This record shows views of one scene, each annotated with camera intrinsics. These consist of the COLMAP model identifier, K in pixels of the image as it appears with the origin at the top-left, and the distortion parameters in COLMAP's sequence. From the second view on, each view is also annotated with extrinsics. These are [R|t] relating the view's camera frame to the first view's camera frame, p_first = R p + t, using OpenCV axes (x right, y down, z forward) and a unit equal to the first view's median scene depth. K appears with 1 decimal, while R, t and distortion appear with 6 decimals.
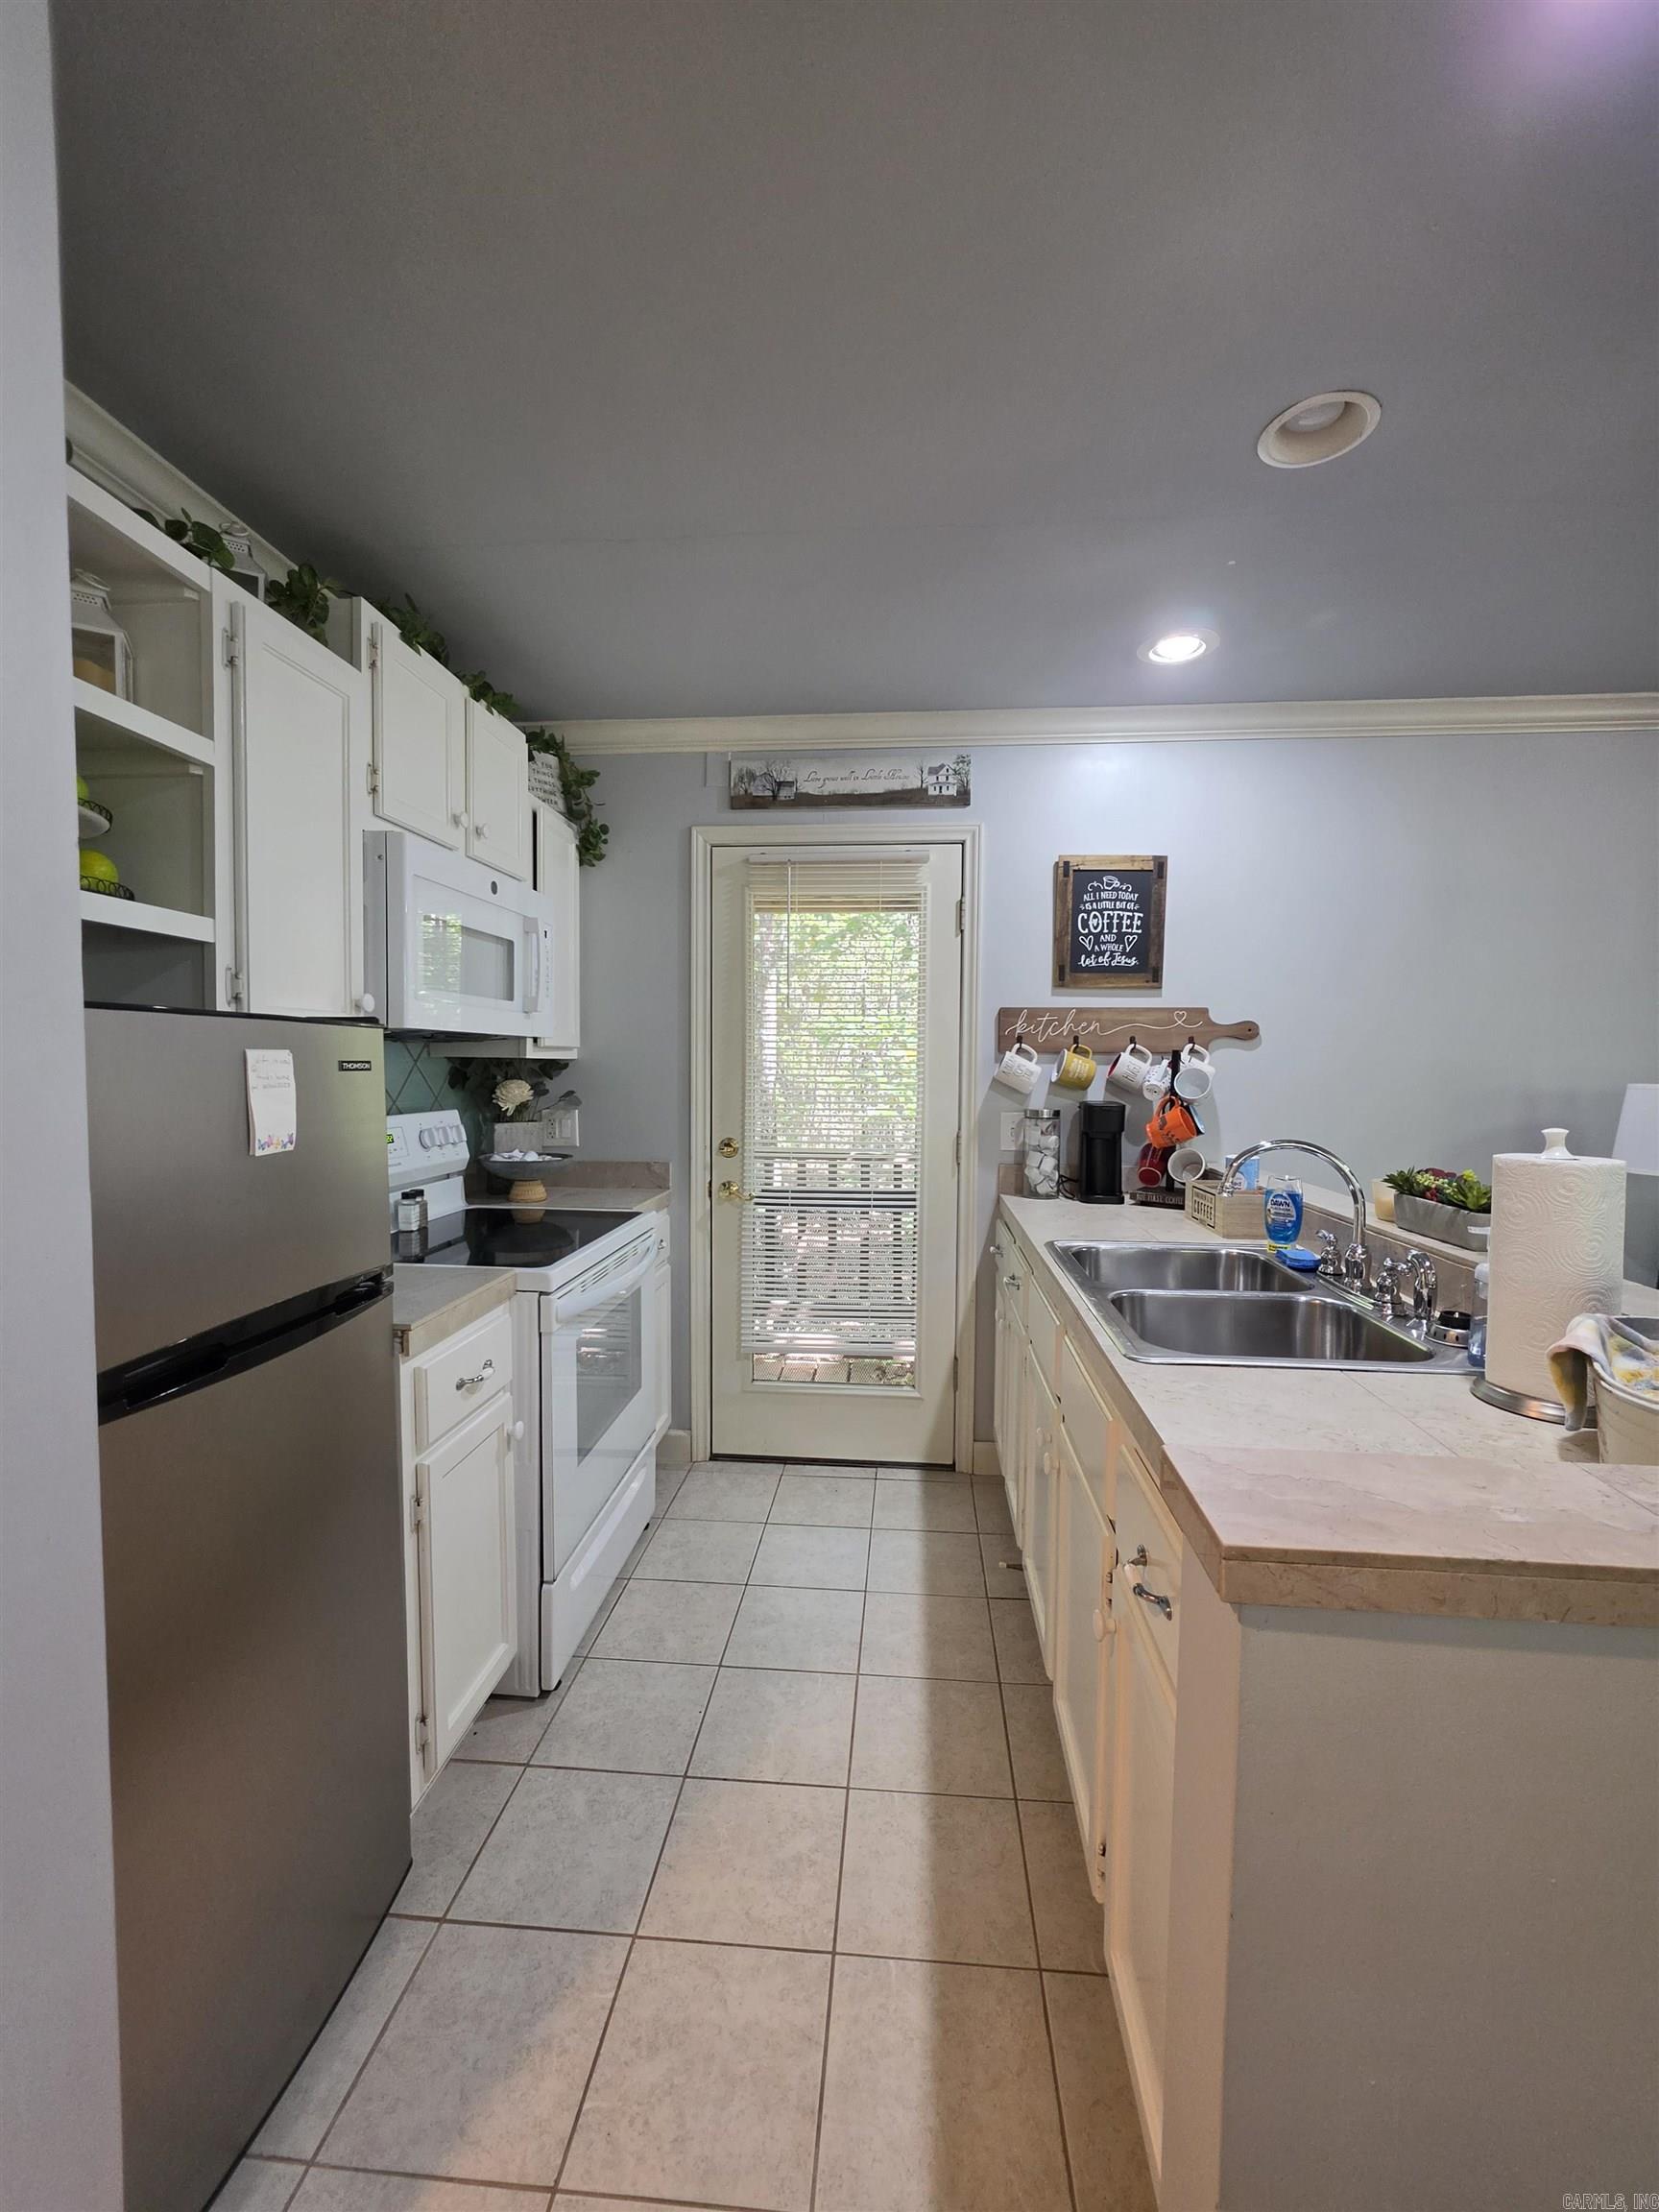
lens RADIAL K [[888.2, 0, 831.7], [0, 888.2, 1108.8], [0, 0, 1]] dist [-0.004358, 0.001038]
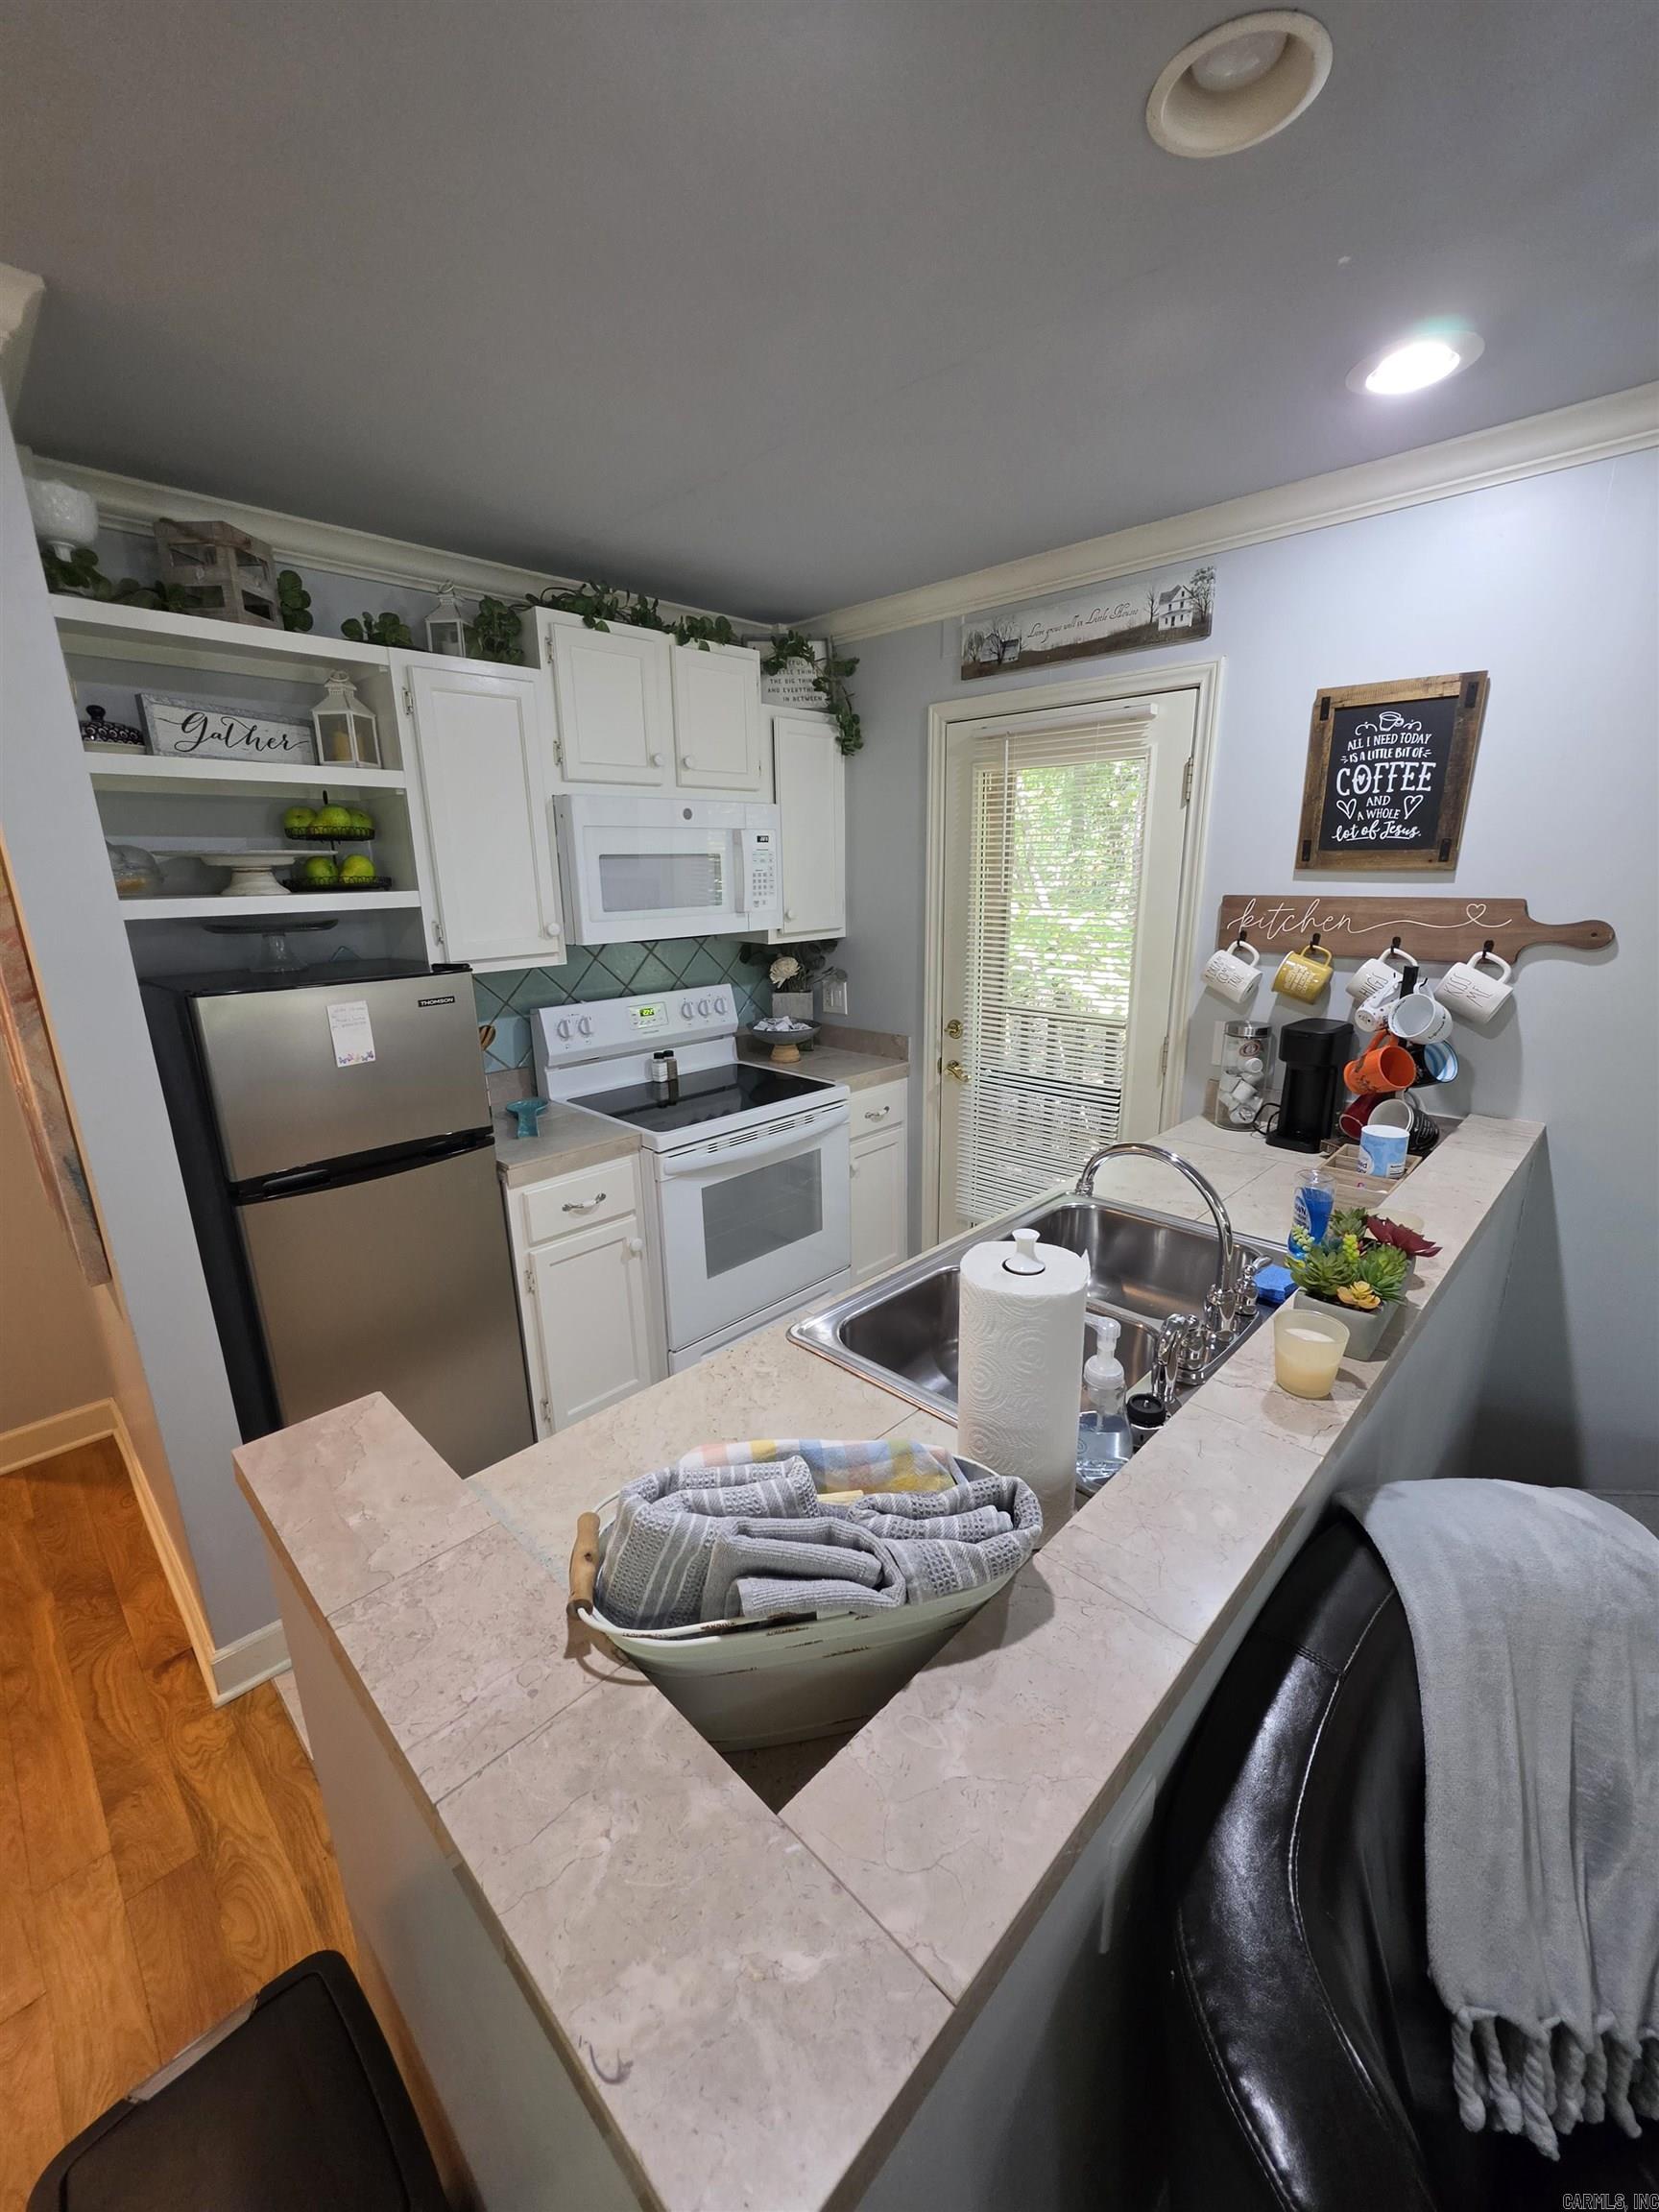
lens RADIAL K [[888.2, 0, 845.3], [0, 888.2, 1108.2], [0, 0, 1]] dist [-0.004358, 0.001038]
pose [[0.776176, 0.151009, -0.612166, 0.457175], [-0.011965, 0.974249, 0.225157, -0.103885], [0.630403, -0.167437, 0.757995, 0.117843]]
